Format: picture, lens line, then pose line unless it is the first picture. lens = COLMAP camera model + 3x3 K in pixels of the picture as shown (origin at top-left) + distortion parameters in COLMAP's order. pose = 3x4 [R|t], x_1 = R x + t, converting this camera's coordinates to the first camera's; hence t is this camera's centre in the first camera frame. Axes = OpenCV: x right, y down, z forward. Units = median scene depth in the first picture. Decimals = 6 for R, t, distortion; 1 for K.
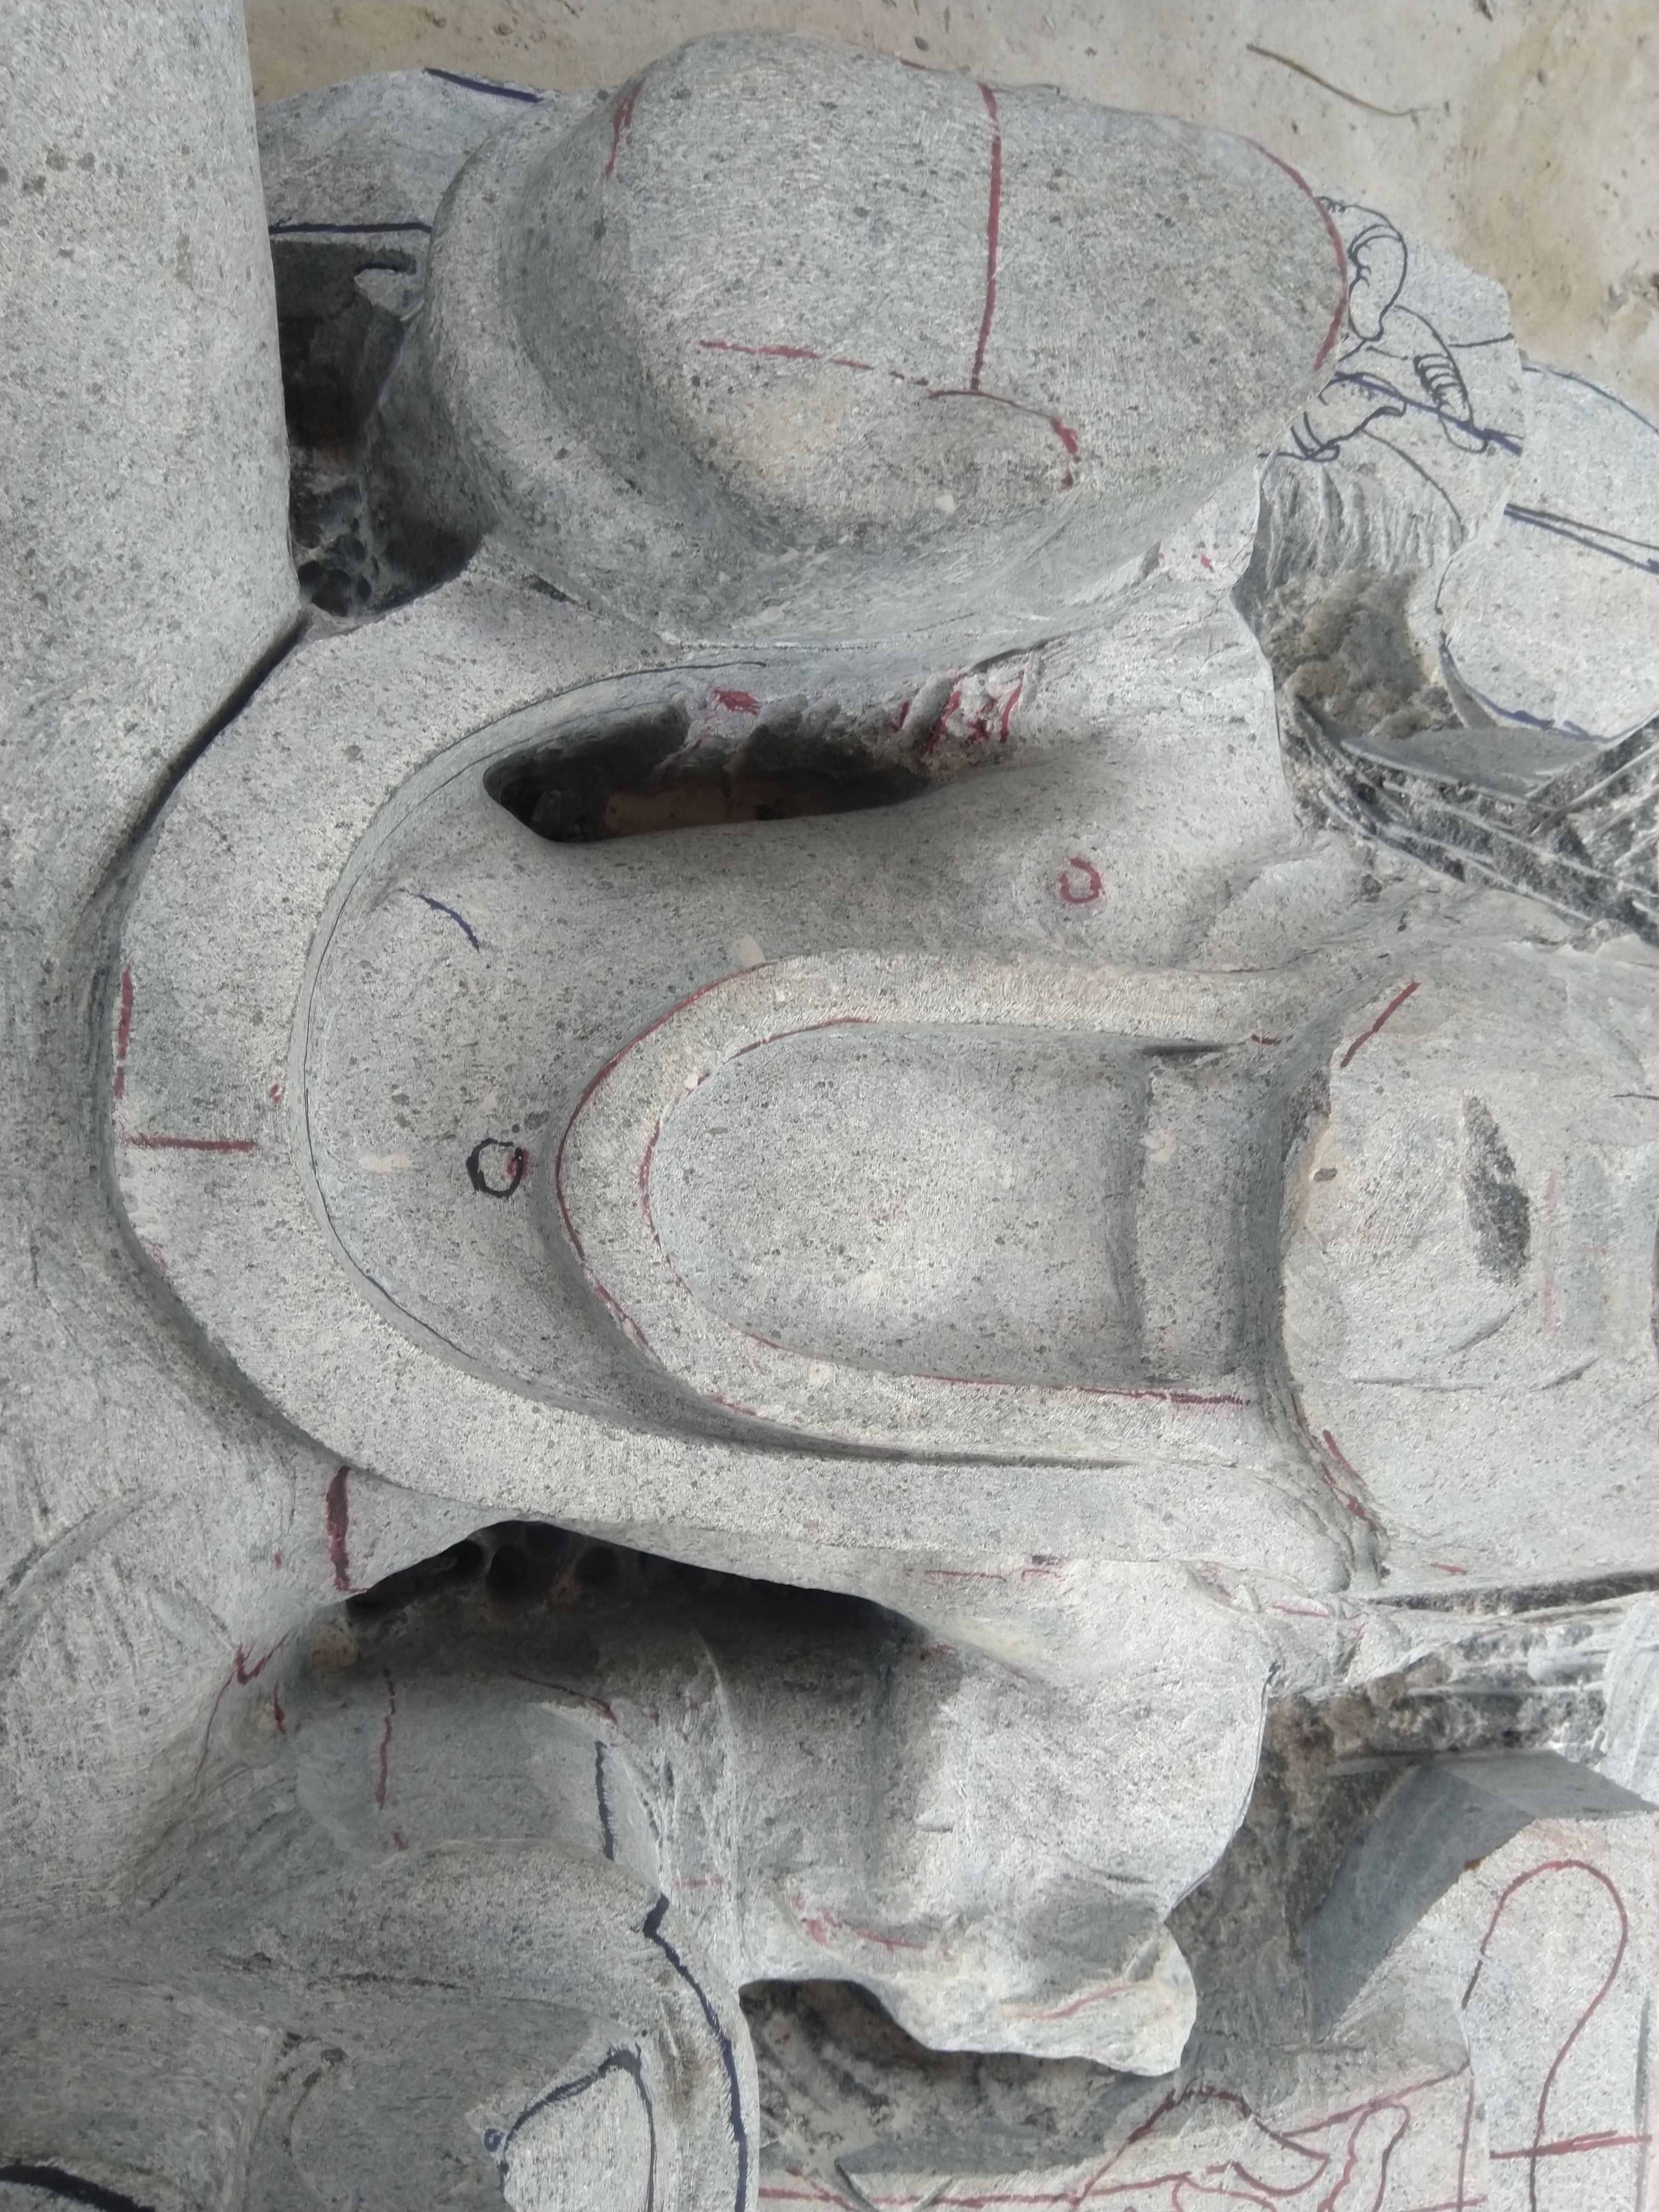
lens RADIAL K [[1743.7, 0, 835.6], [0, 1743.7, 1110.0], [0, 0, 1]] dist [0.128385, -0.238394]
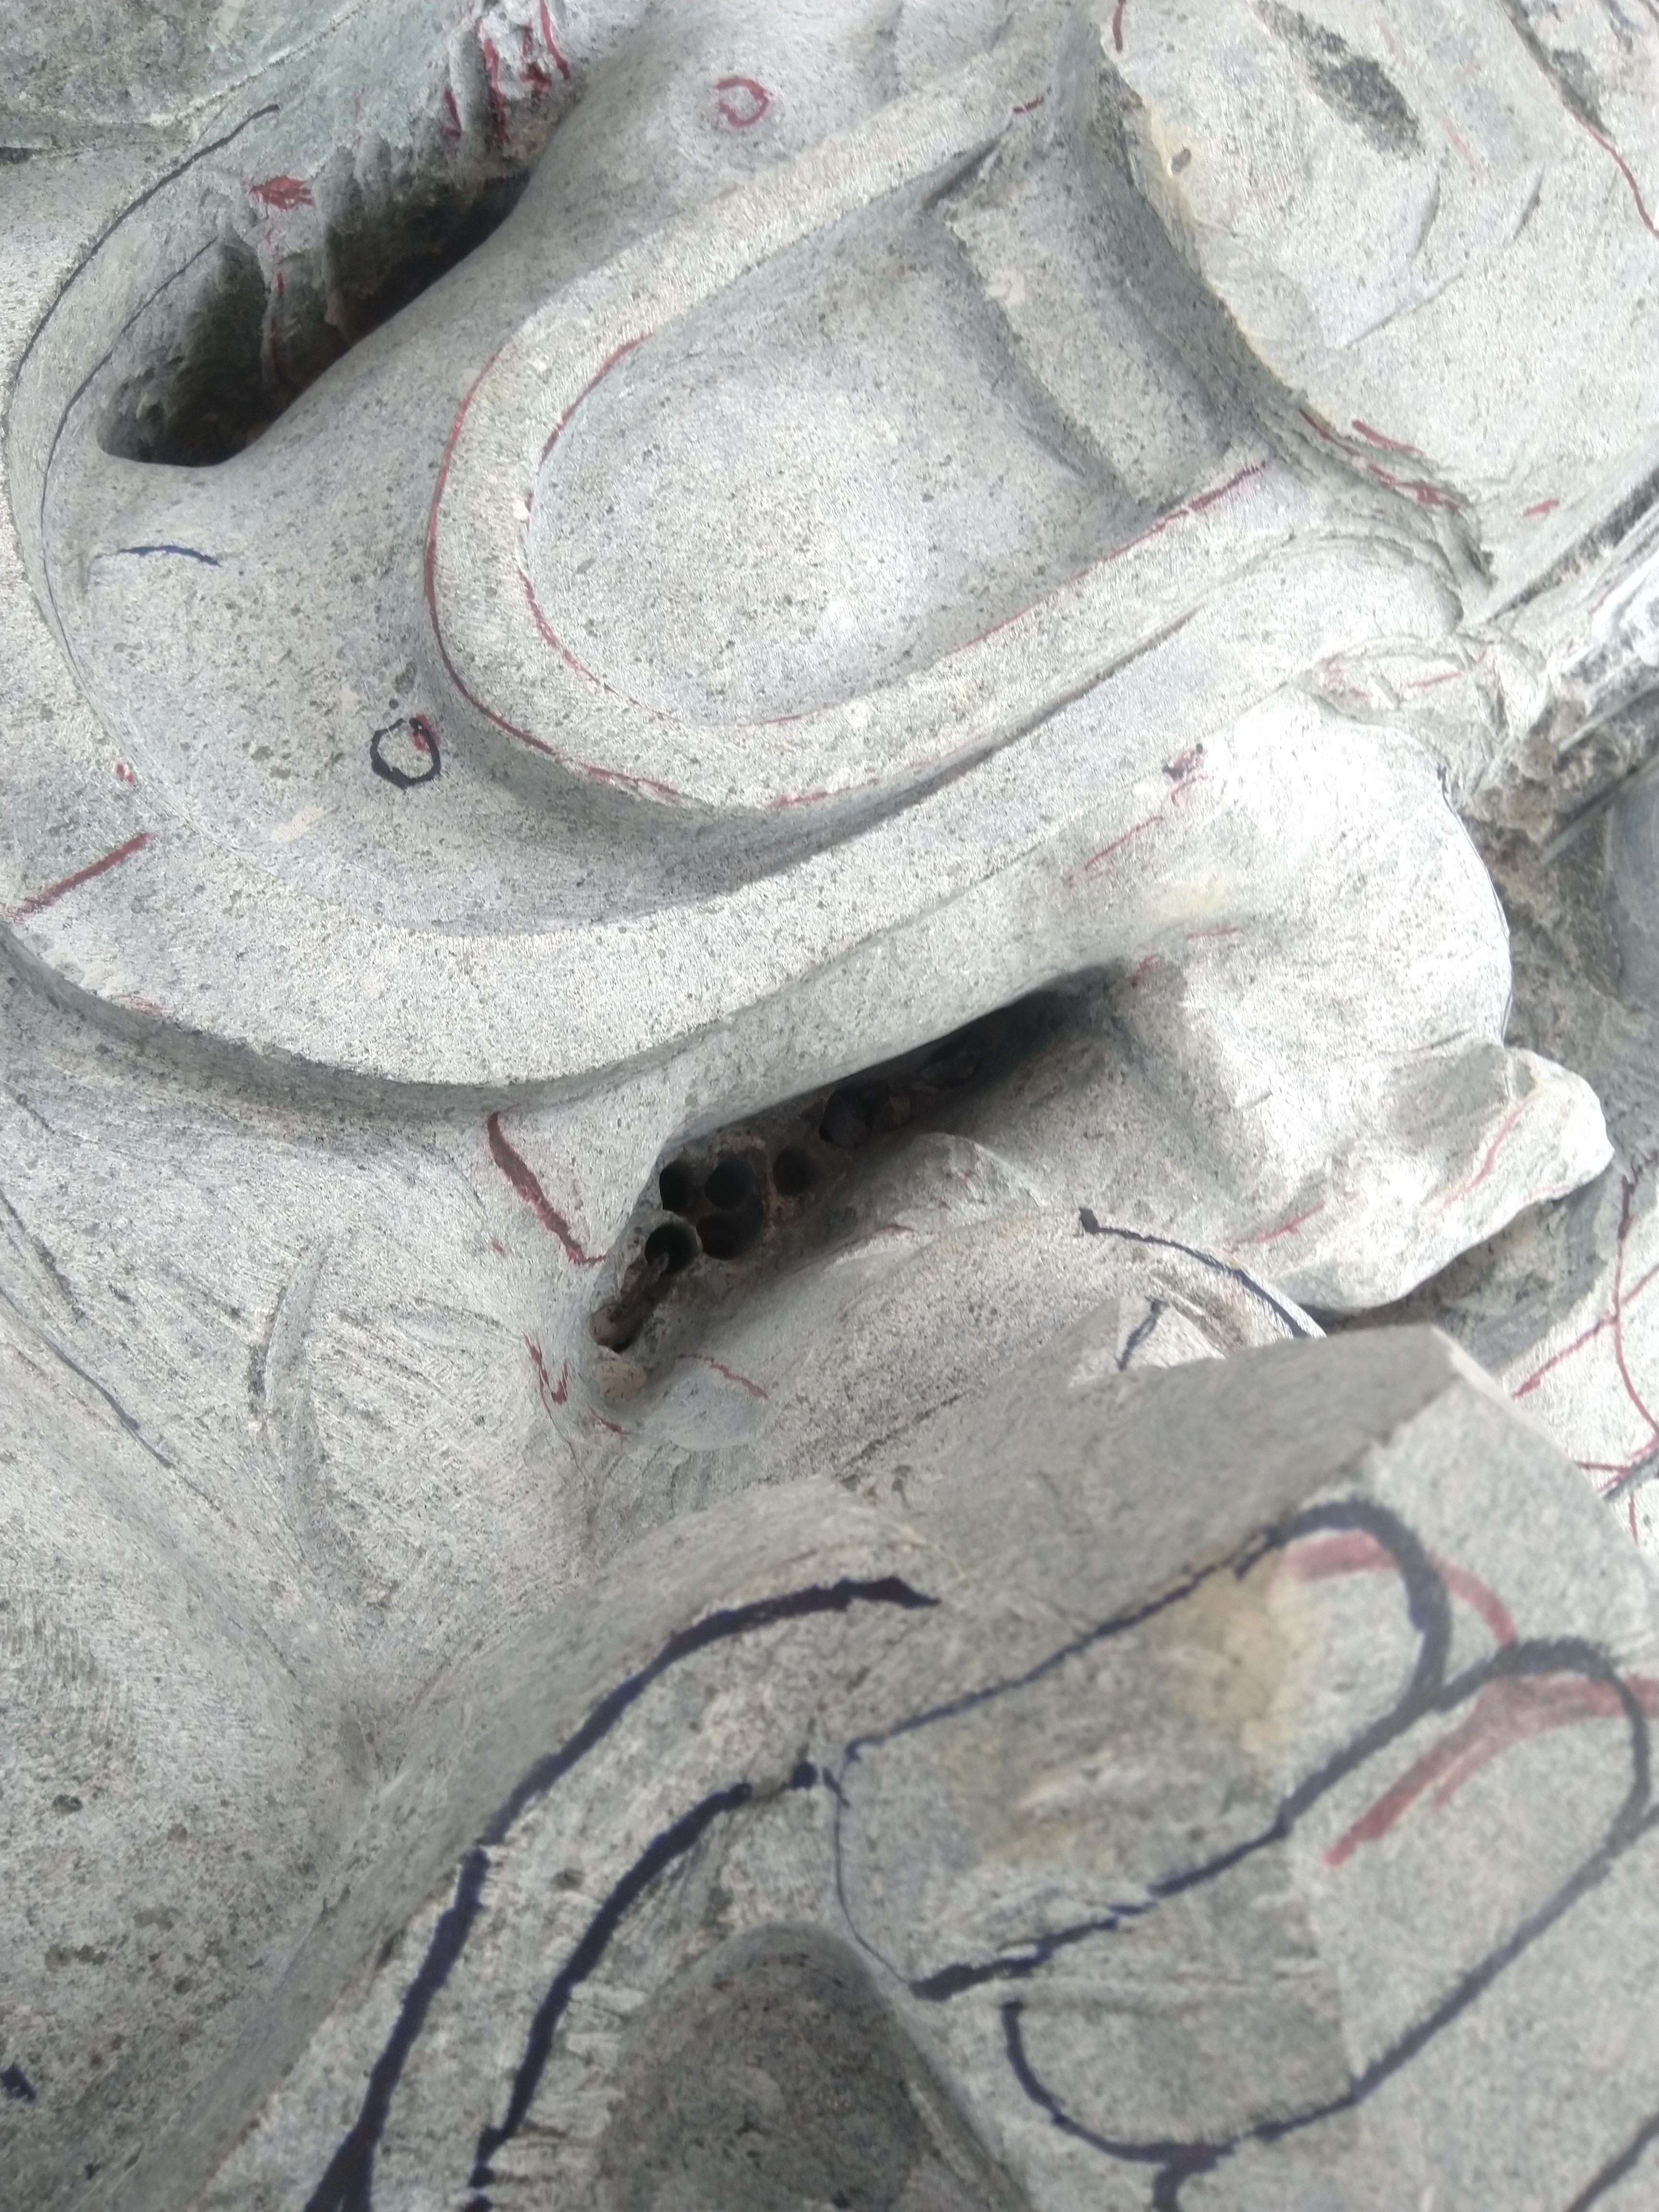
lens RADIAL K [[1740.5, 0, 835.9], [0, 1740.5, 1107.1], [0, 0, 1]] dist [0.132204, -0.242436]
pose [[0.785999, -0.618152, 0.009728, -0.127760], [0.613503, 0.781837, 0.111106, 0.176063], [-0.076286, -0.081361, 0.993761, 0.114766]]
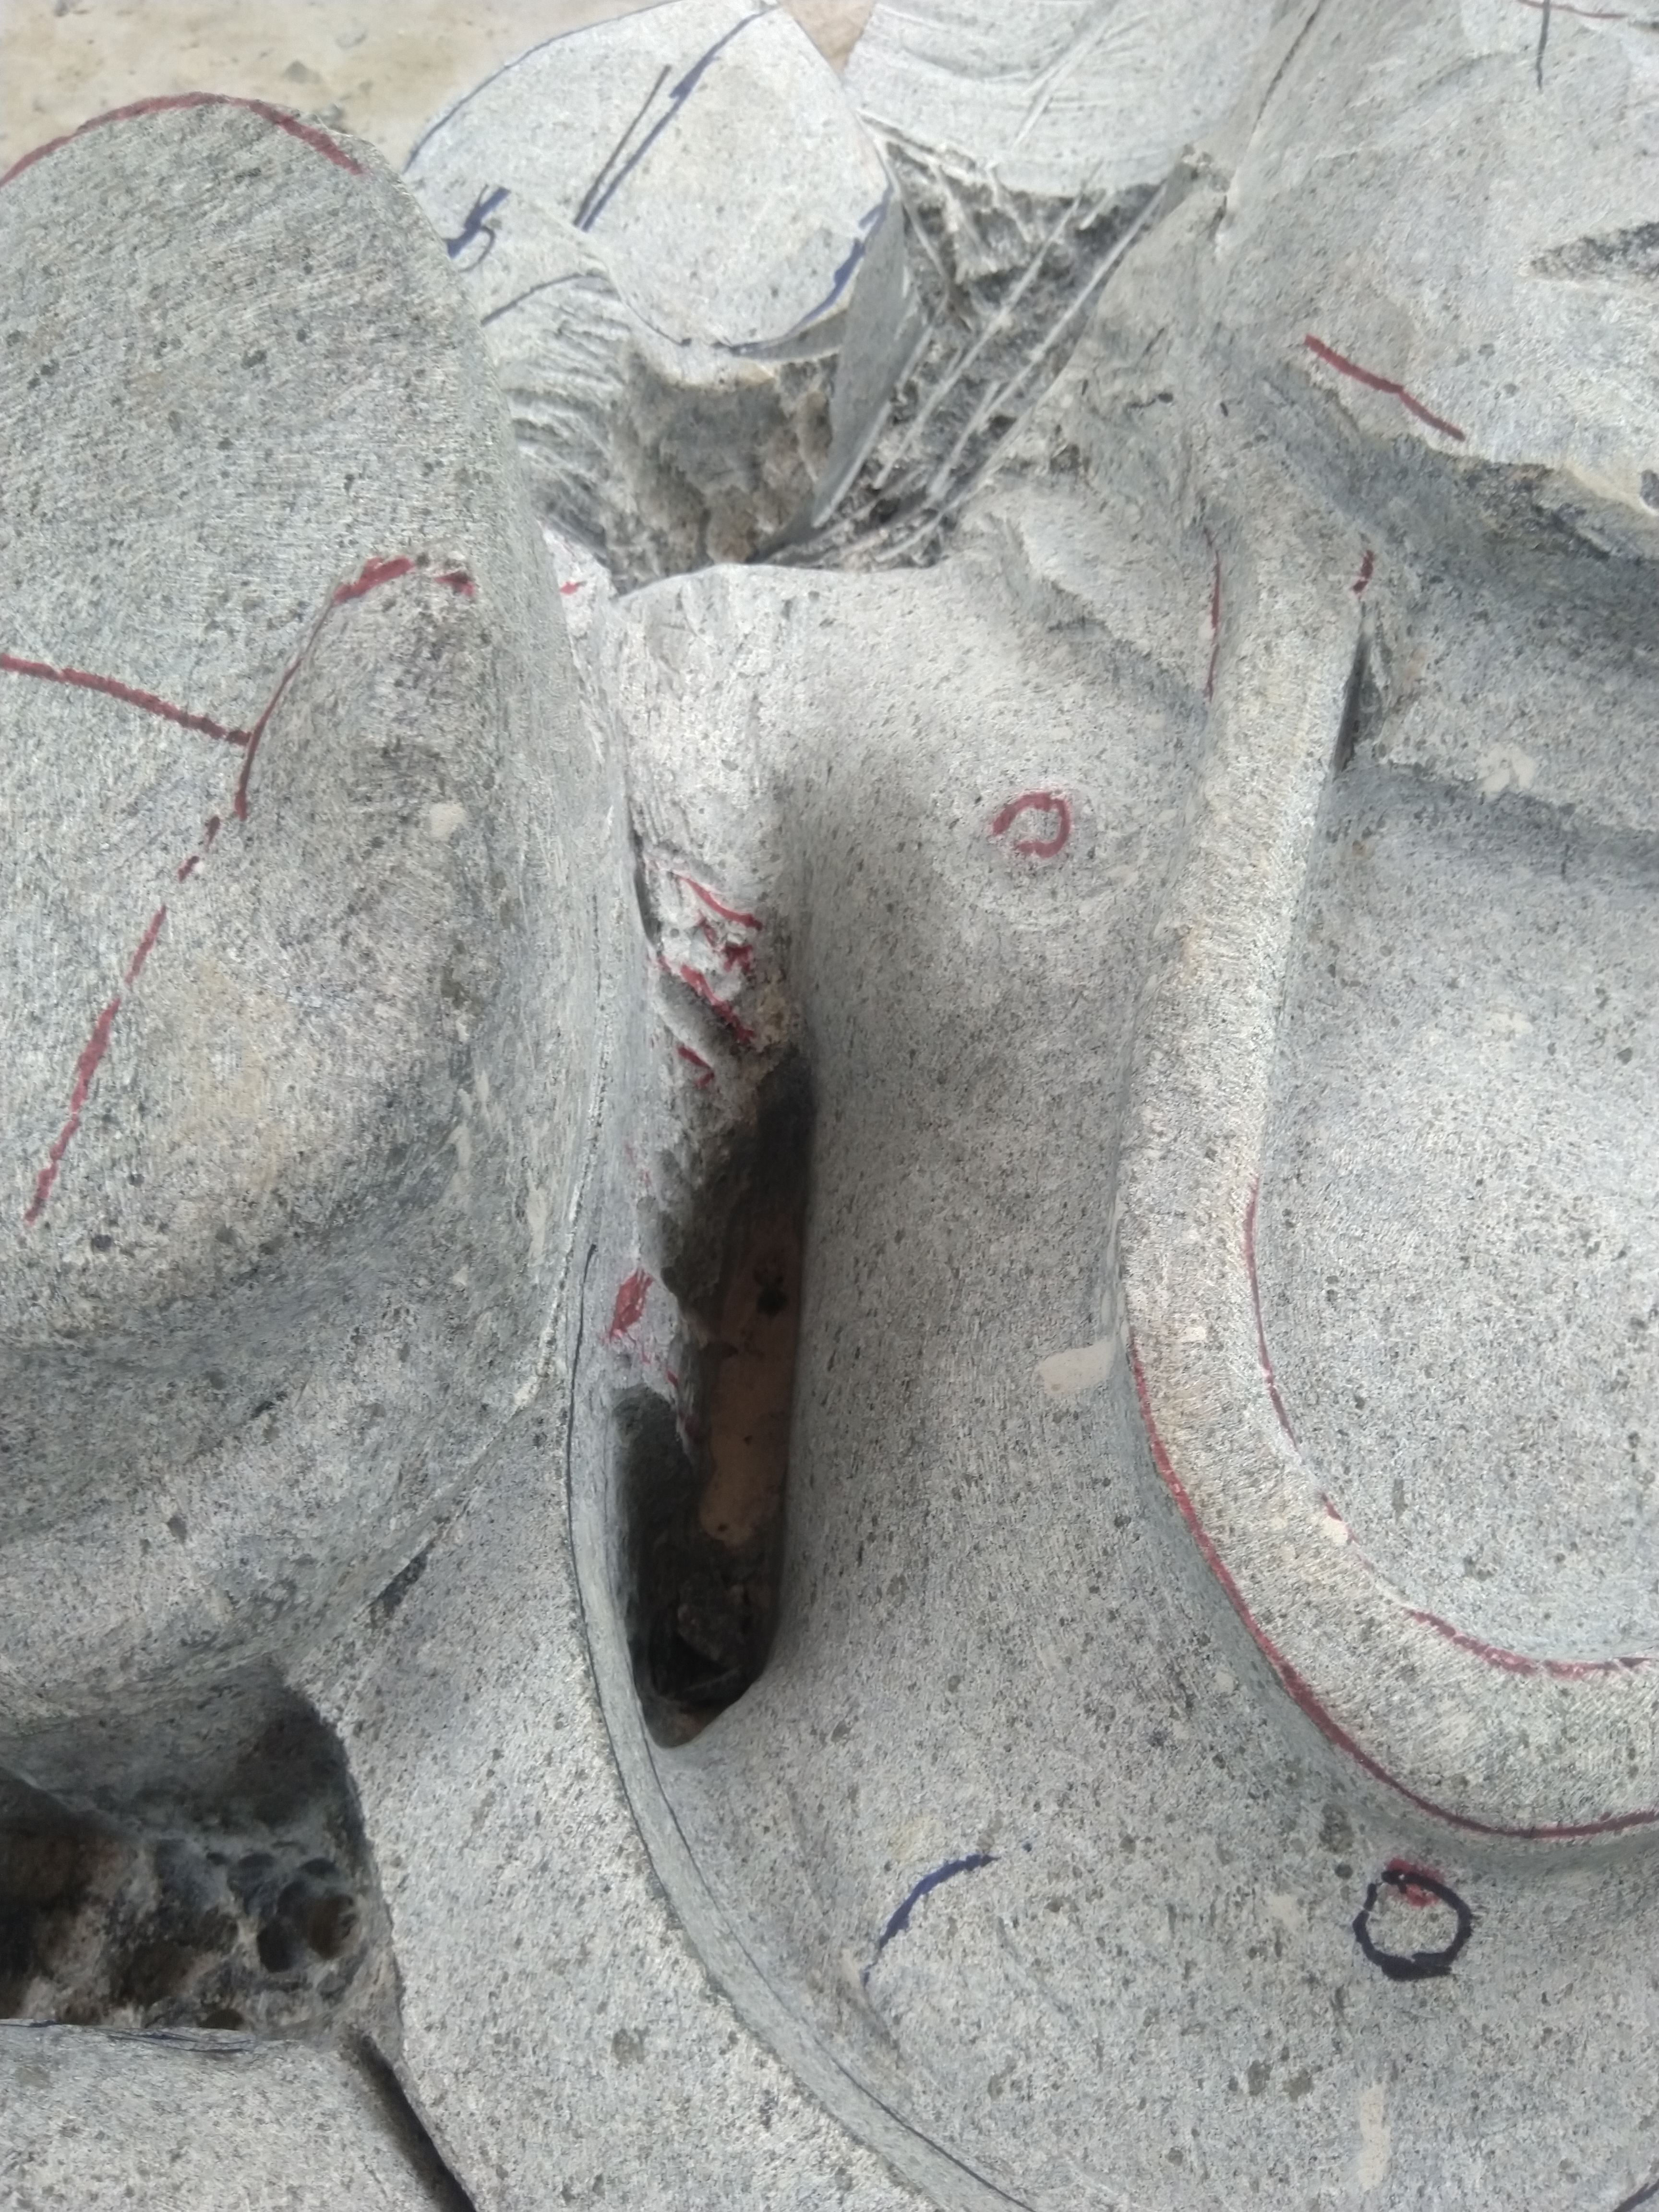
lens RADIAL K [[1750.1, 0, 836.6], [0, 1750.1, 1108.9], [0, 0, 1]] dist [0.123460, -0.236909]
pose [[0.204595, -0.973582, 0.101383, -0.036884], [0.978079, 0.199233, -0.060563, -0.138171], [0.038764, 0.111552, 0.993002, 0.376542]]
